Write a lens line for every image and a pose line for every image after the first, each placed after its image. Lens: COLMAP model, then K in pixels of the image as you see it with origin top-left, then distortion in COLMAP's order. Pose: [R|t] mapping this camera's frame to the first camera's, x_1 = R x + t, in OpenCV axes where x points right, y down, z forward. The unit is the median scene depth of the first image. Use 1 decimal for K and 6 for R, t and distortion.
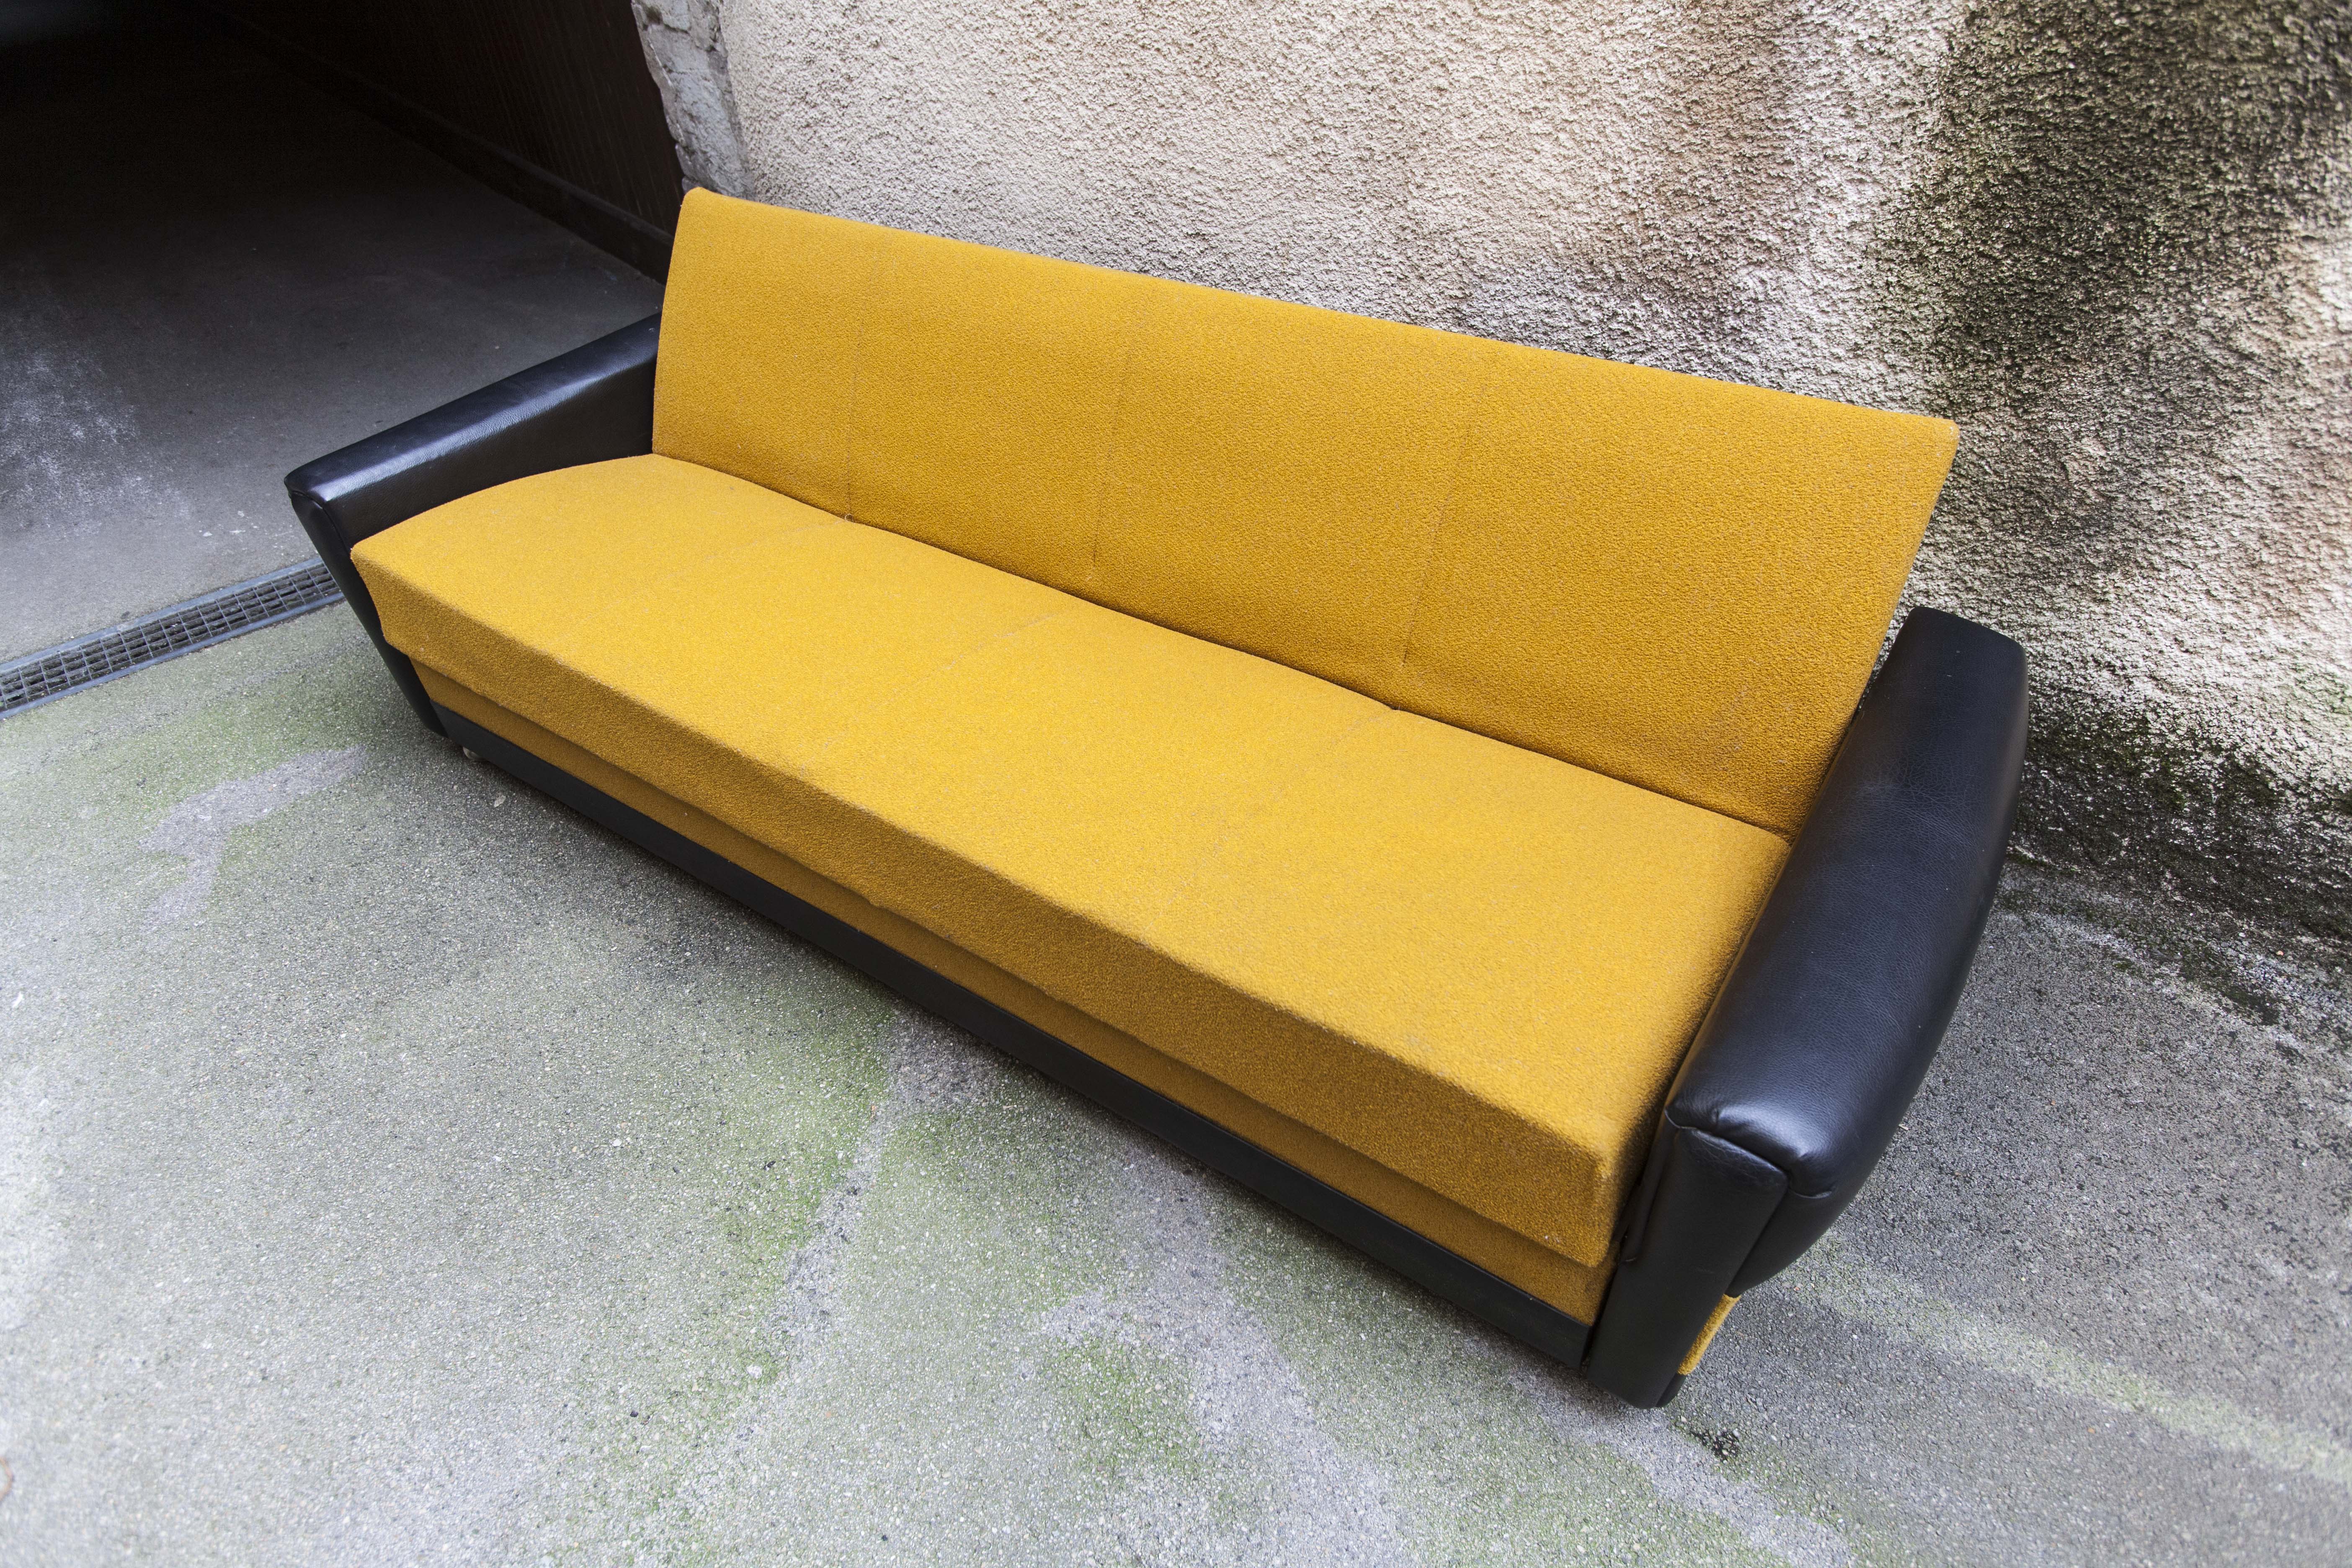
lens RADIAL K [[1350.5, 0, 1165.4], [0, 1350.5, 792.2], [0, 0, 1]] dist [0.002727, 0.001016]
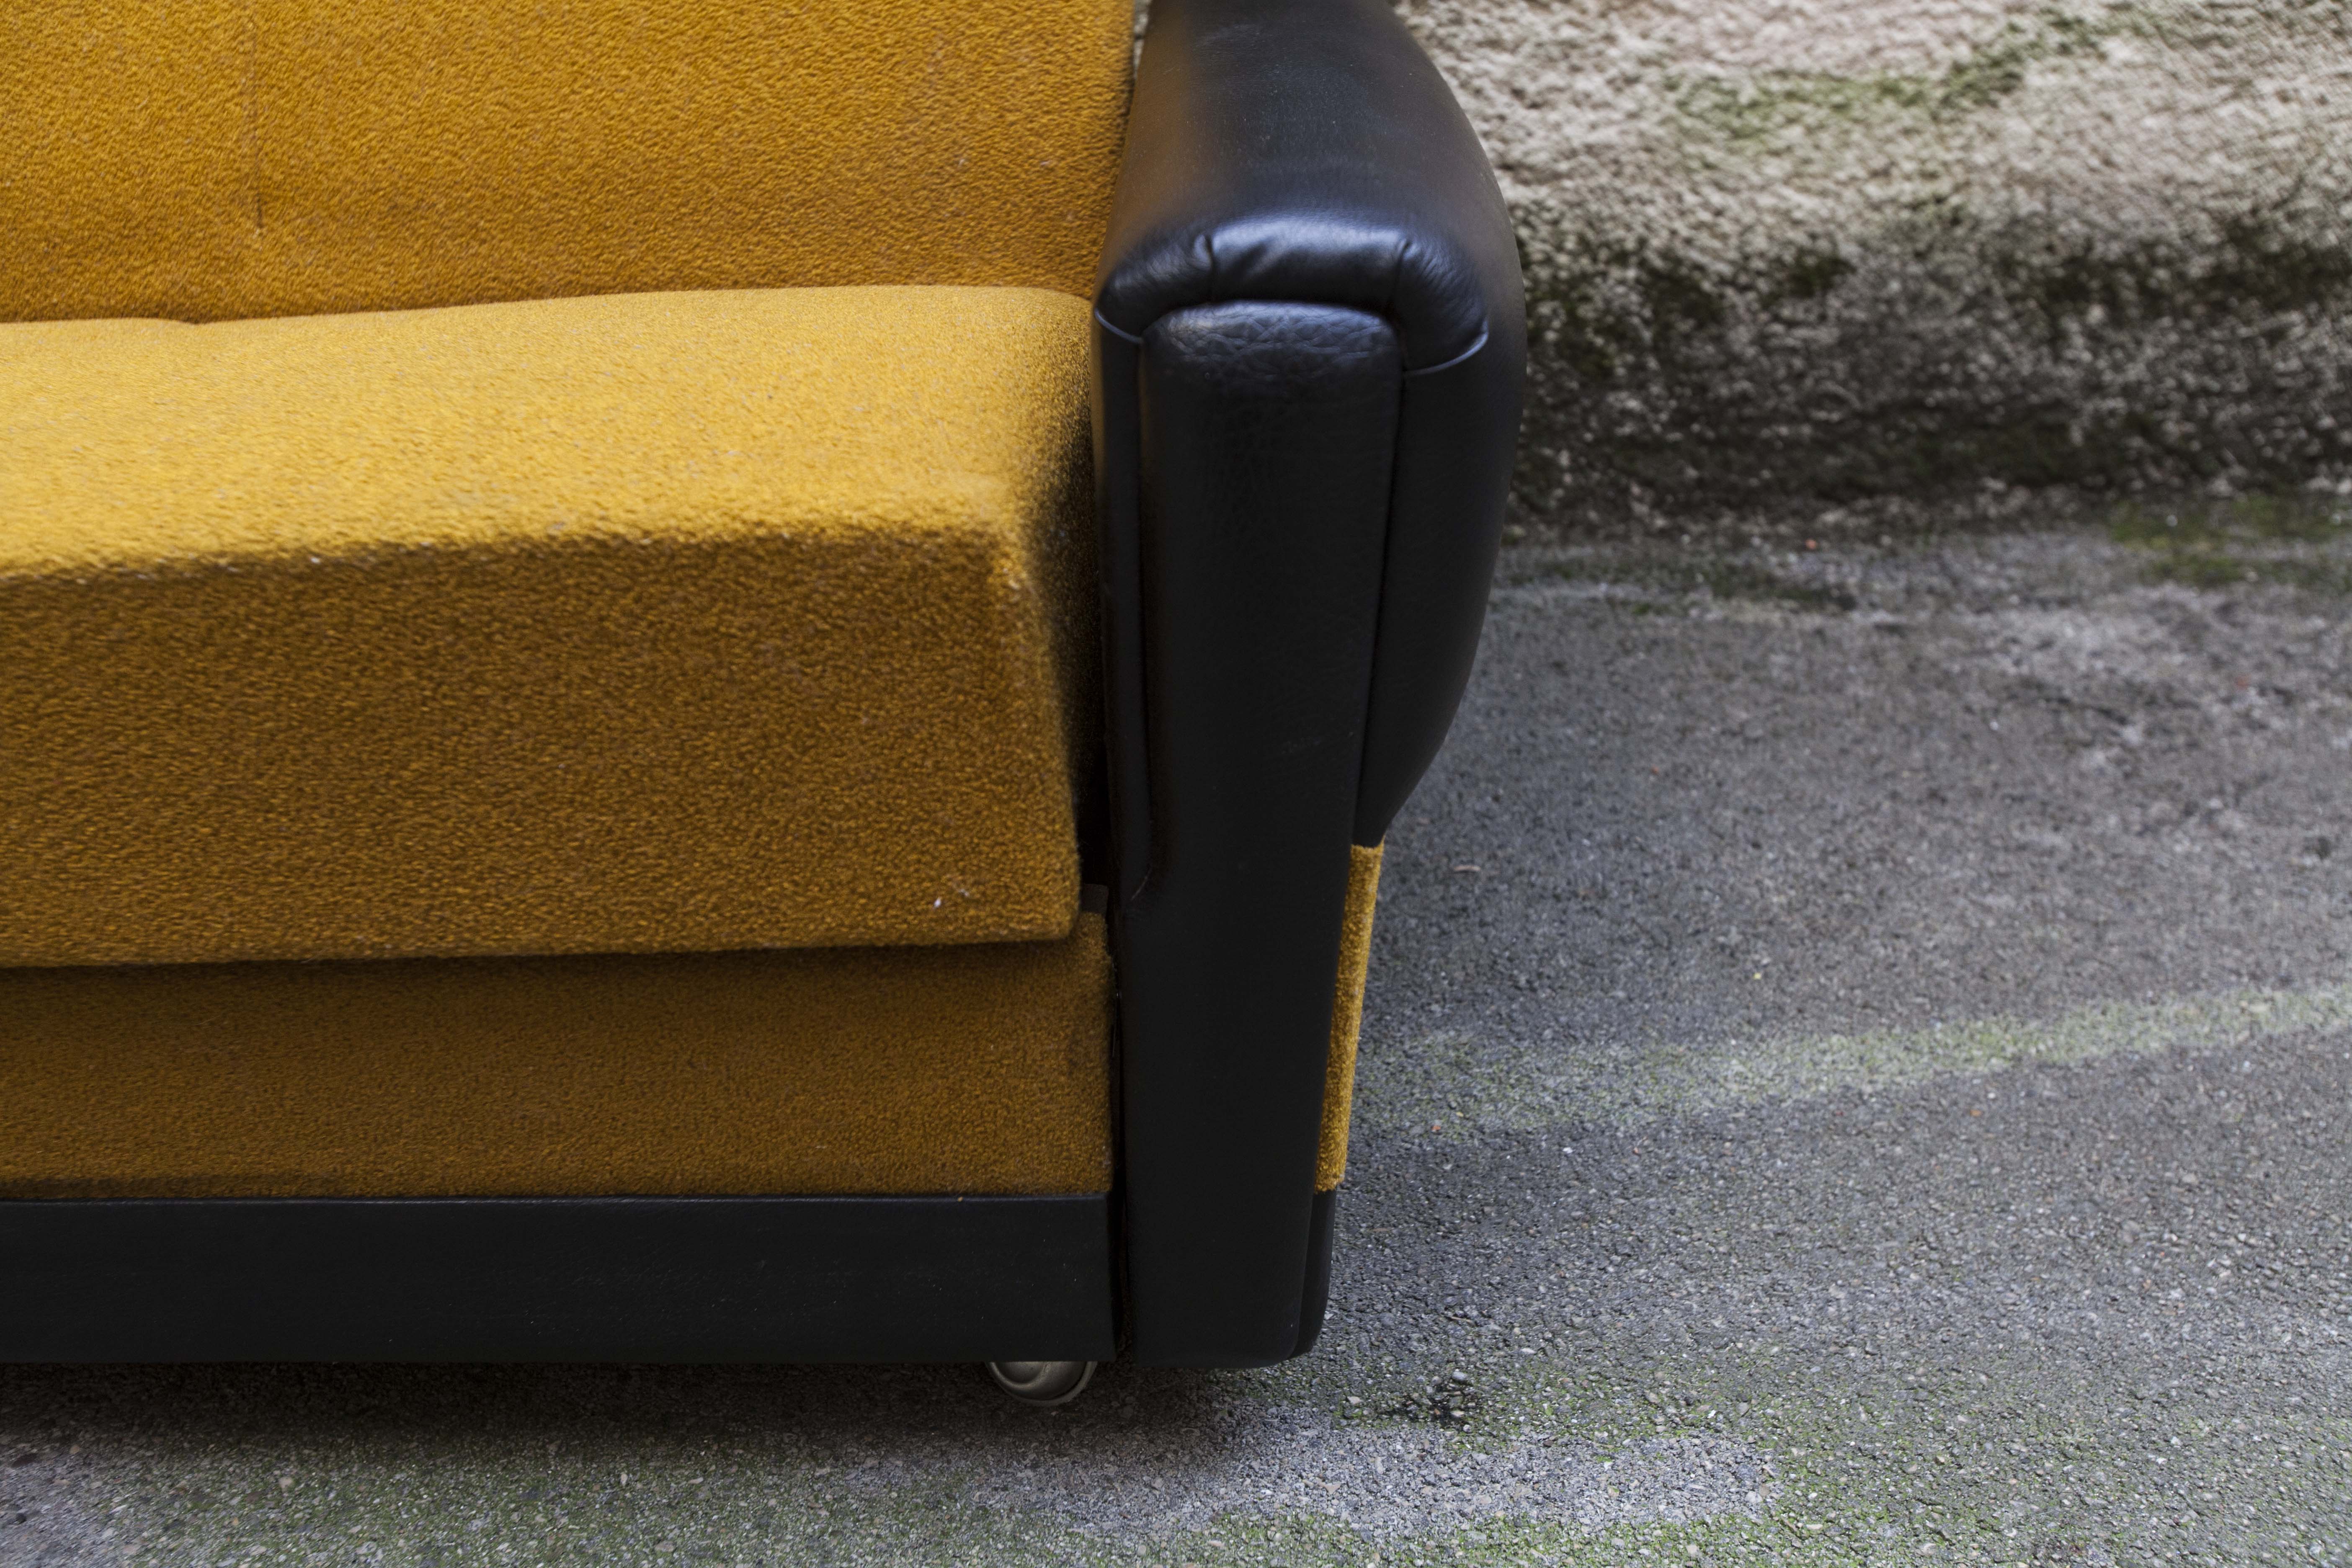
lens RADIAL K [[2245.3, 0, 1158.6], [0, 2245.3, 791.9], [0, 0, 1]] dist [-0.001791, 0.000000]
pose [[0.833568, -0.214489, 0.509076, 0.001991], [0.340198, 0.925378, -0.167155, 0.310781], [-0.435235, 0.312521, 0.844335, 0.286735]]
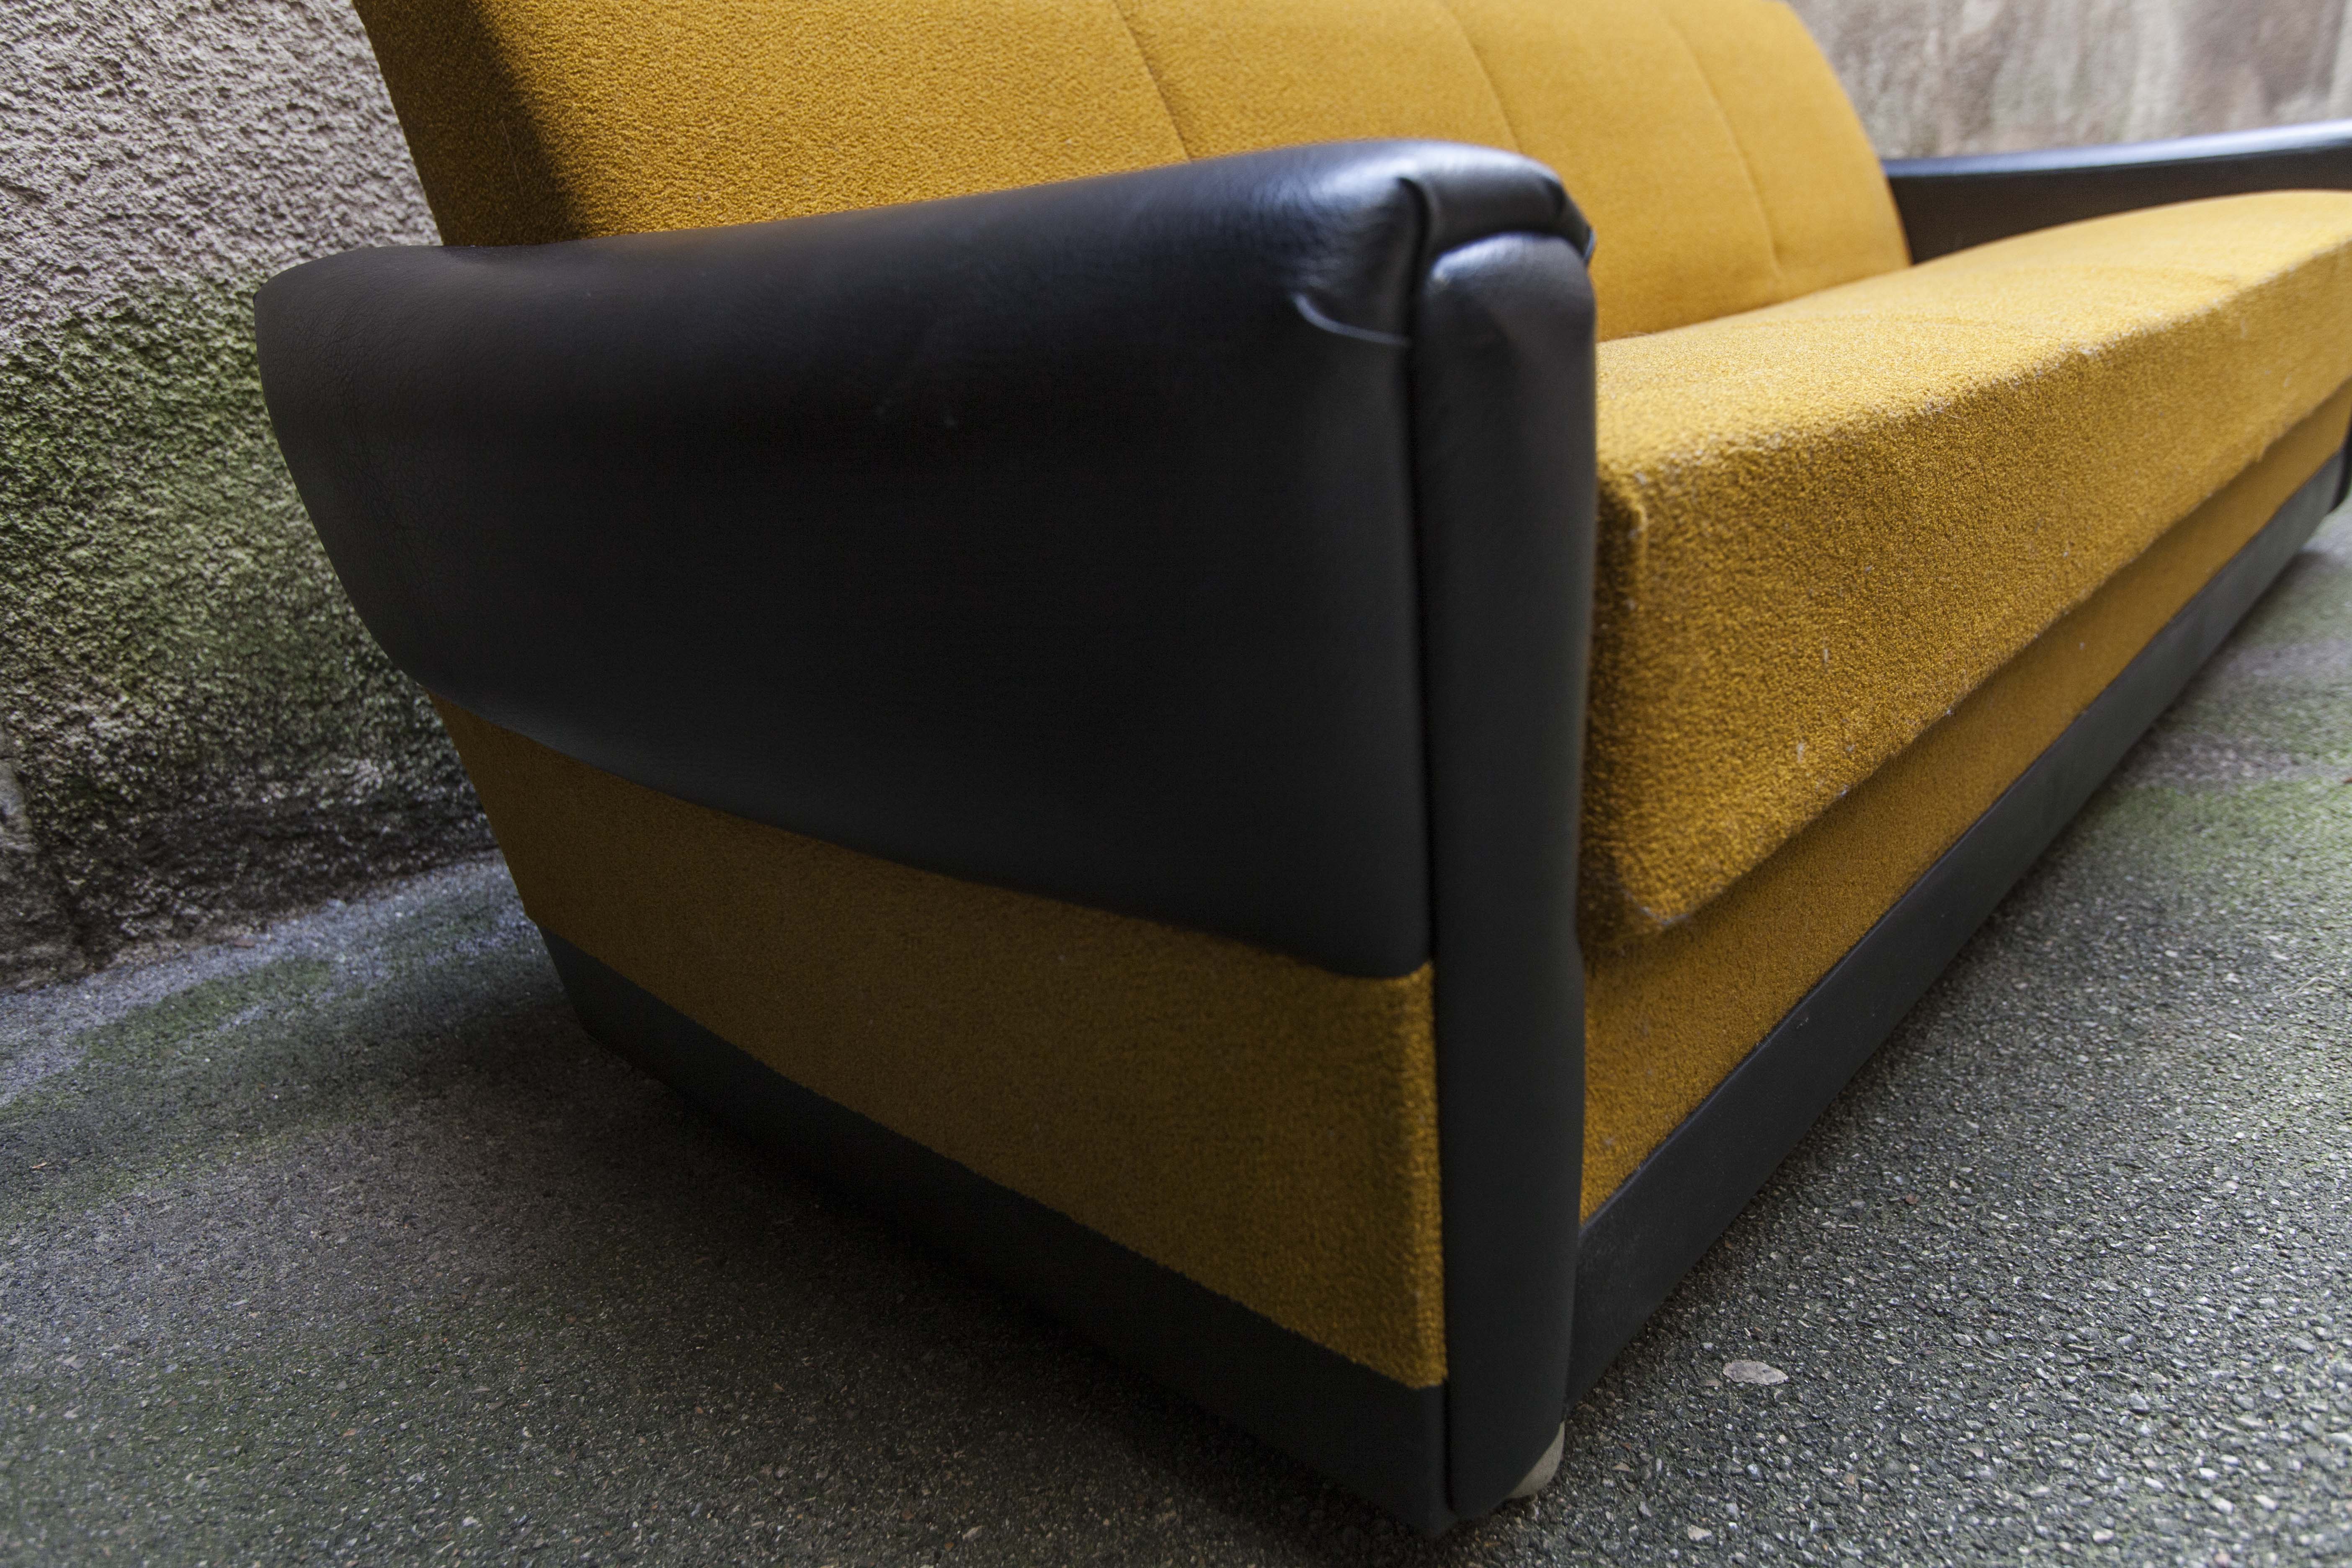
lens RADIAL K [[1498.4, 0, 1169.0], [0, 1498.4, 779.6], [0, 0, 1]] dist [0.018457, -0.005929]
pose [[0.128363, -0.292617, 0.947575, -1.026164], [0.690694, 0.712030, 0.126315, -0.271264], [-0.711664, 0.638270, 0.293507, 1.230223]]
